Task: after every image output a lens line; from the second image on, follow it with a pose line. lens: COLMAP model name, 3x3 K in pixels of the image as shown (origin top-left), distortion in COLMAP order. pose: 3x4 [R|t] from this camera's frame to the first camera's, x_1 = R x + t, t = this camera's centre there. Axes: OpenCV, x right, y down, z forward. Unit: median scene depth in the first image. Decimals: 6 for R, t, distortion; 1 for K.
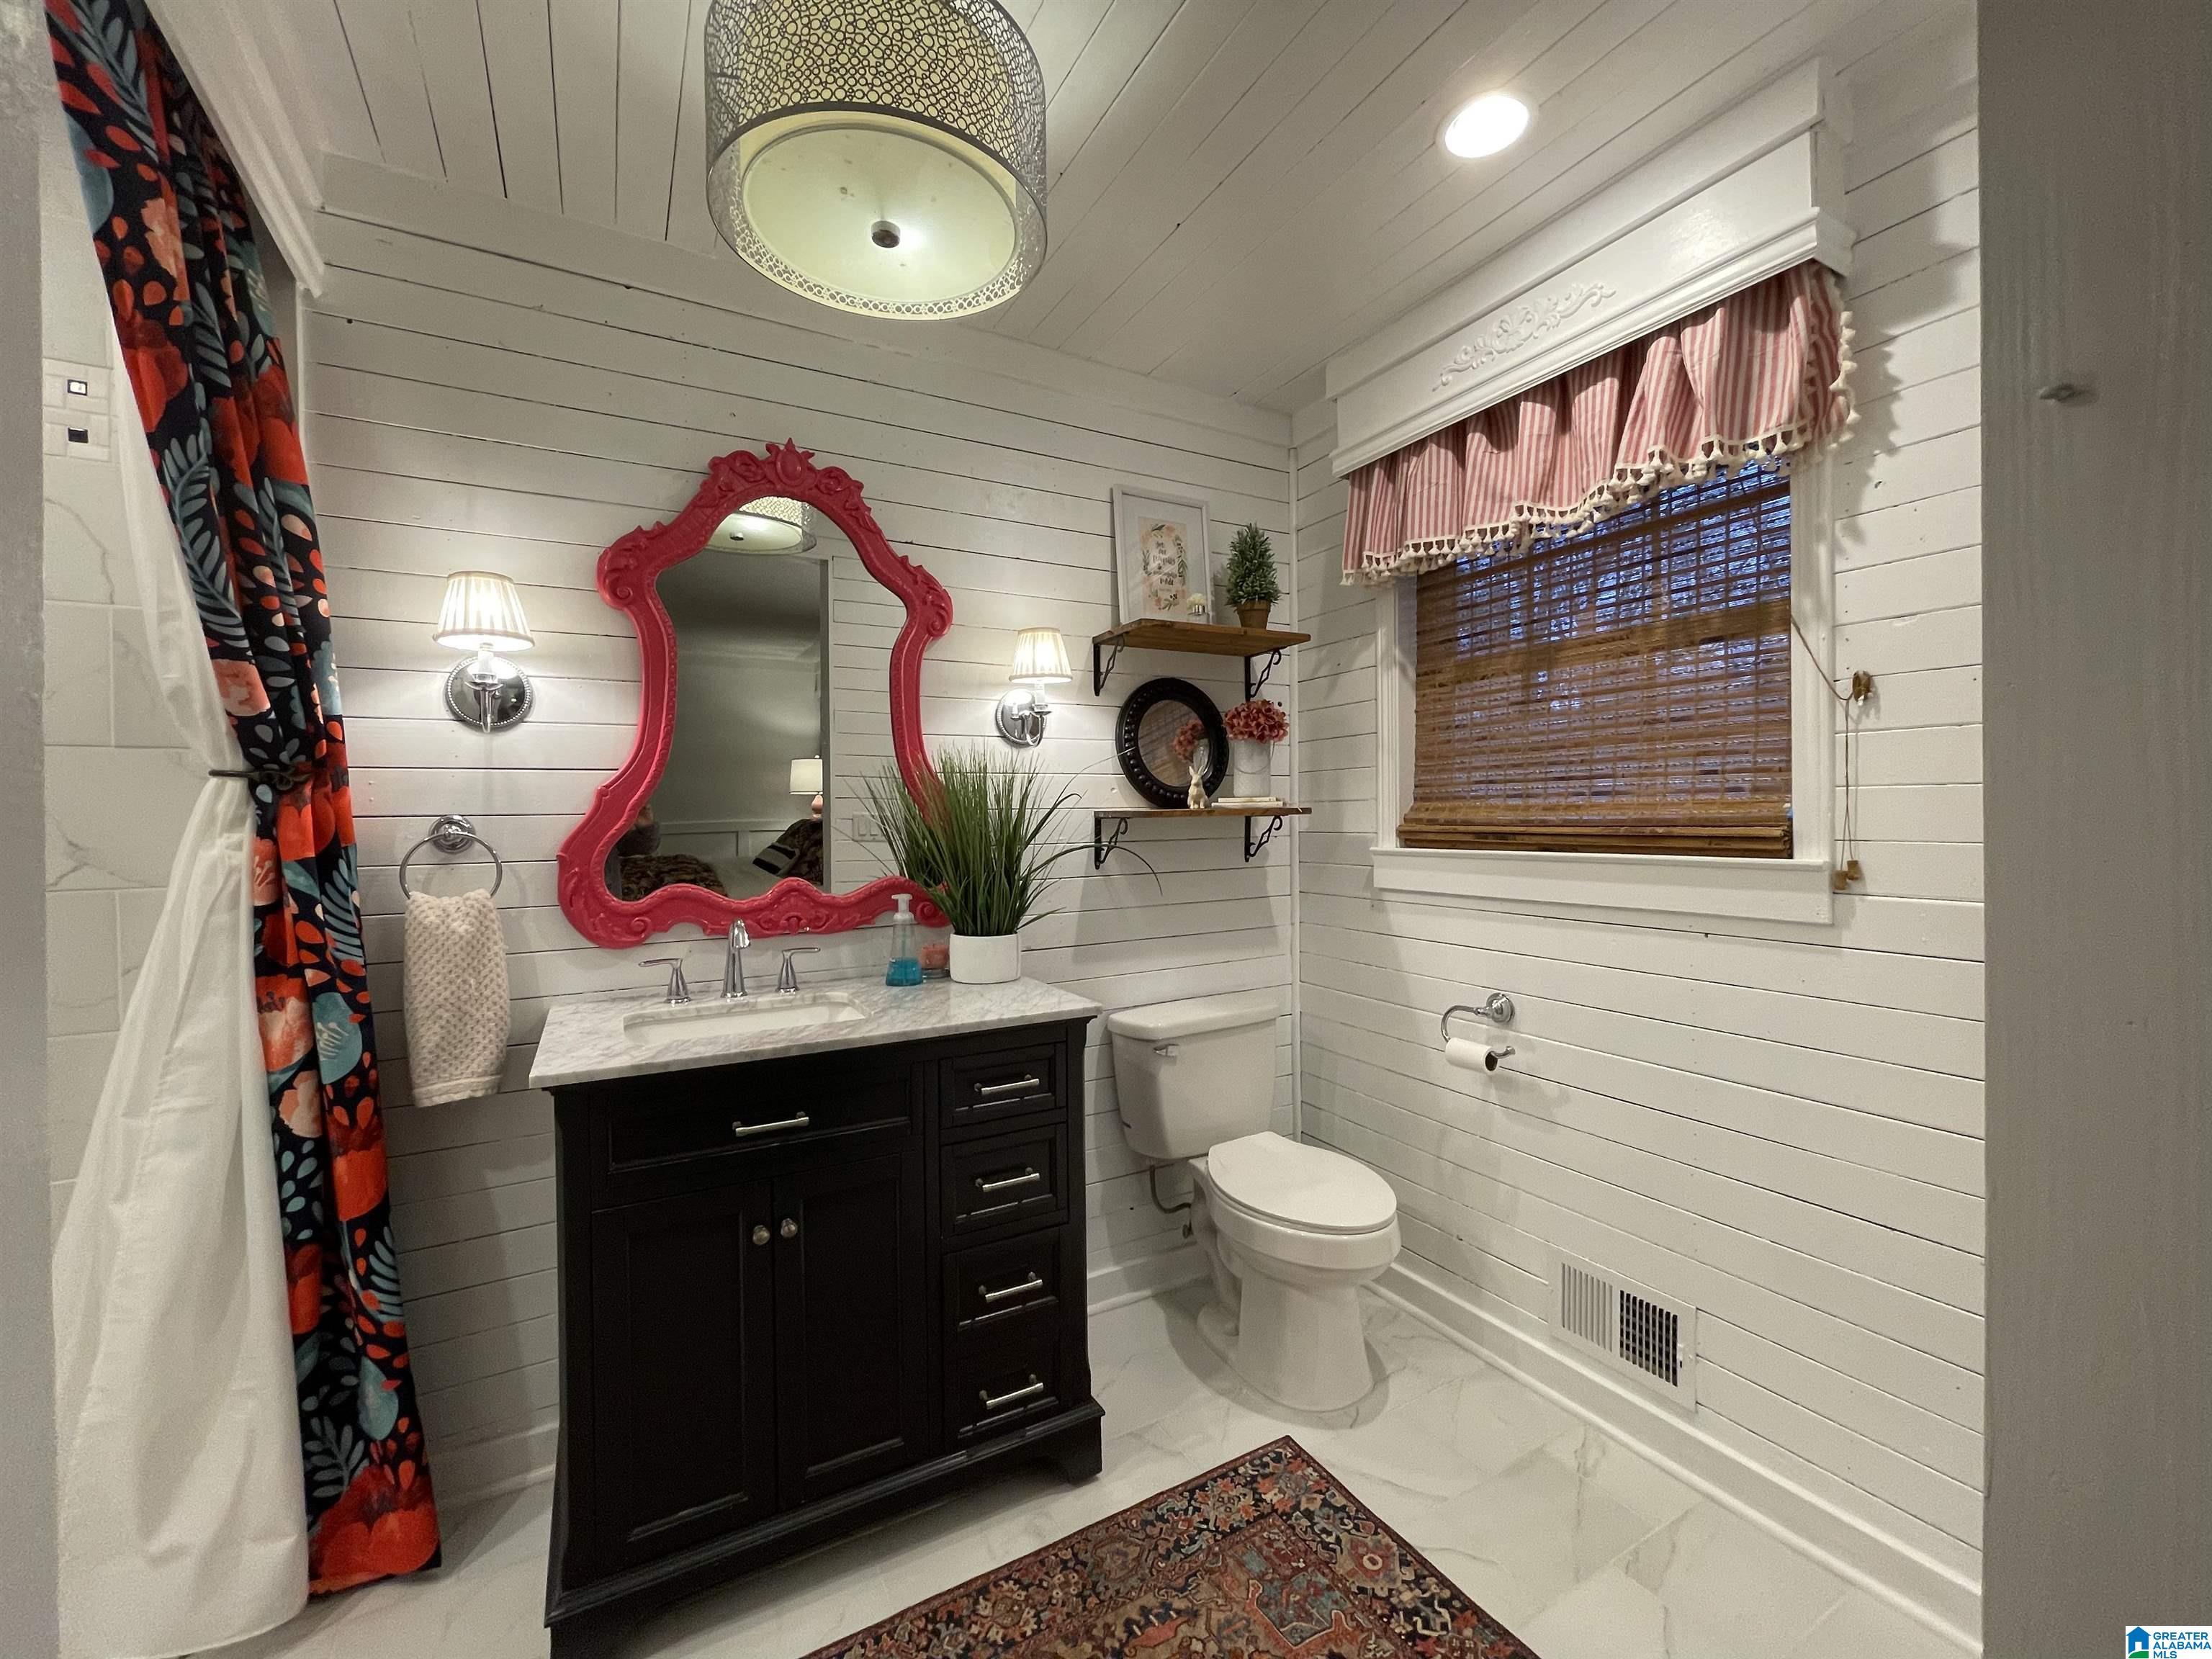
lens RADIAL K [[902.5, 0, 1107.8], [0, 902.5, 827.1], [0, 0, 1]] dist [-0.034768, 0.020528]
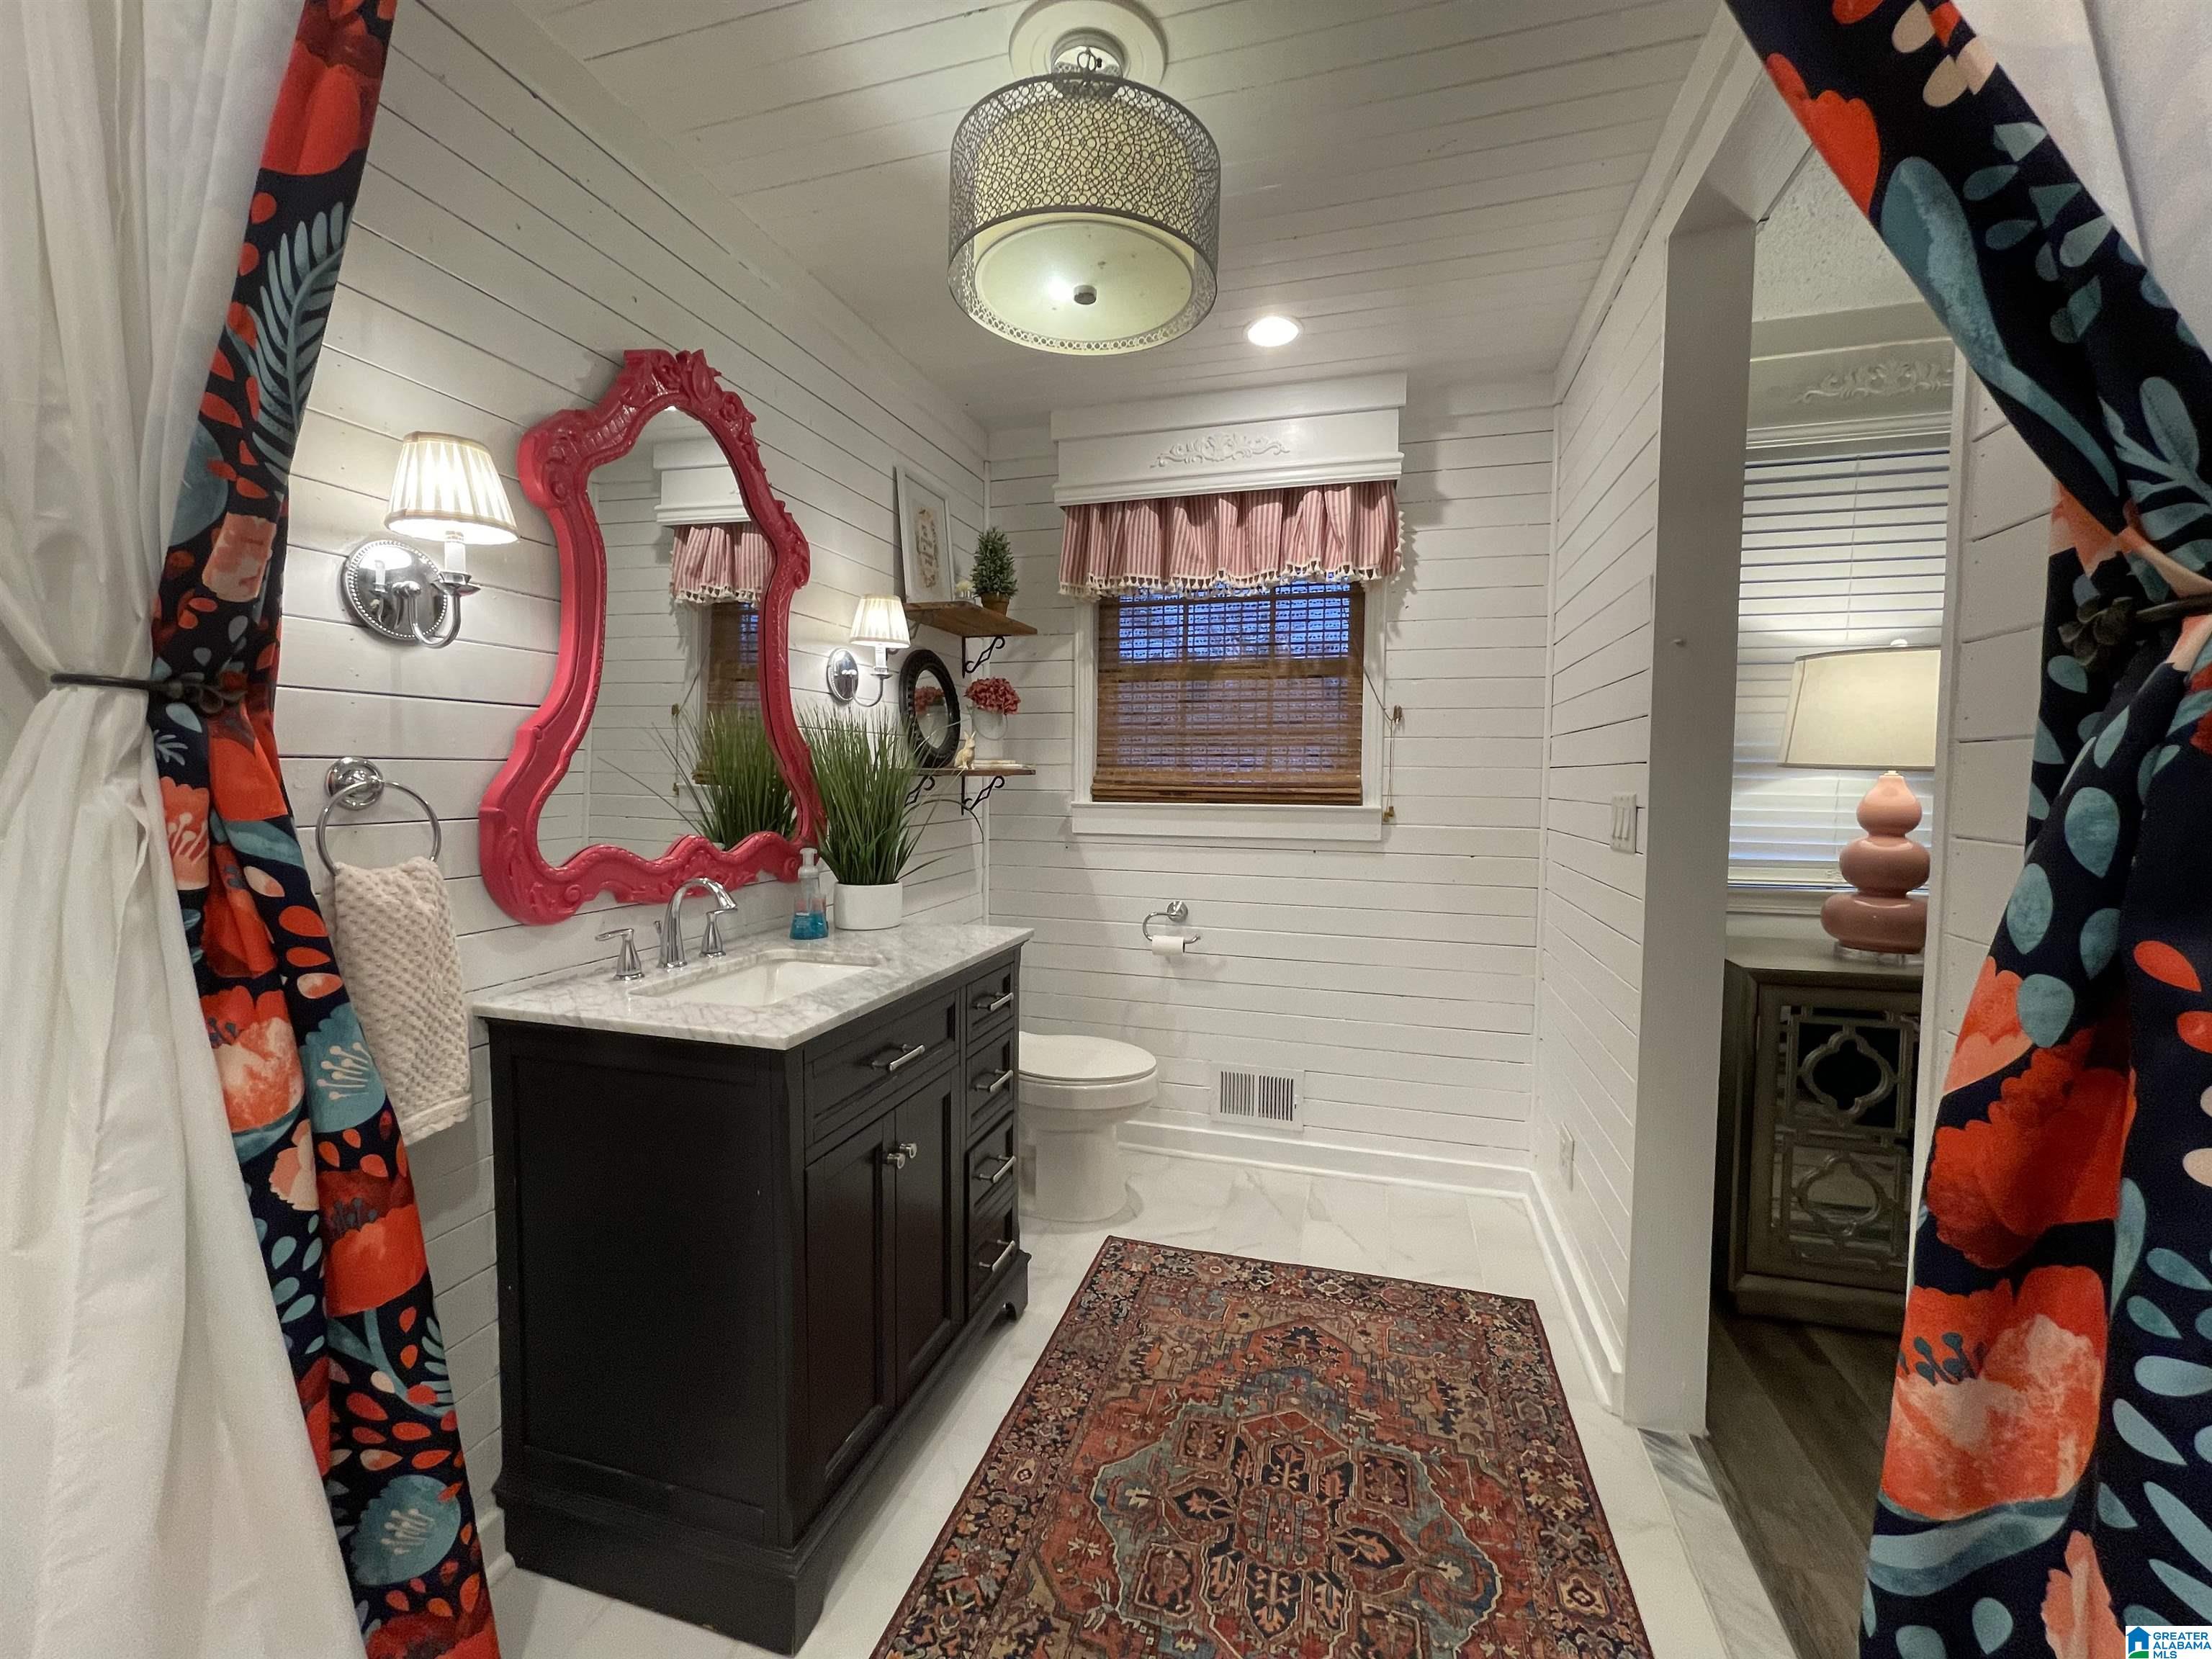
lens RADIAL K [[900.7, 0, 1106.0], [0, 900.7, 829.5], [0, 0, 1]] dist [-0.002606, -0.000174]
pose [[0.715423, -0.023737, 0.698288, -0.809340], [-0.008523, 0.999052, 0.042692, 0.009145], [-0.698639, -0.036494, 0.714543, 0.052858]]
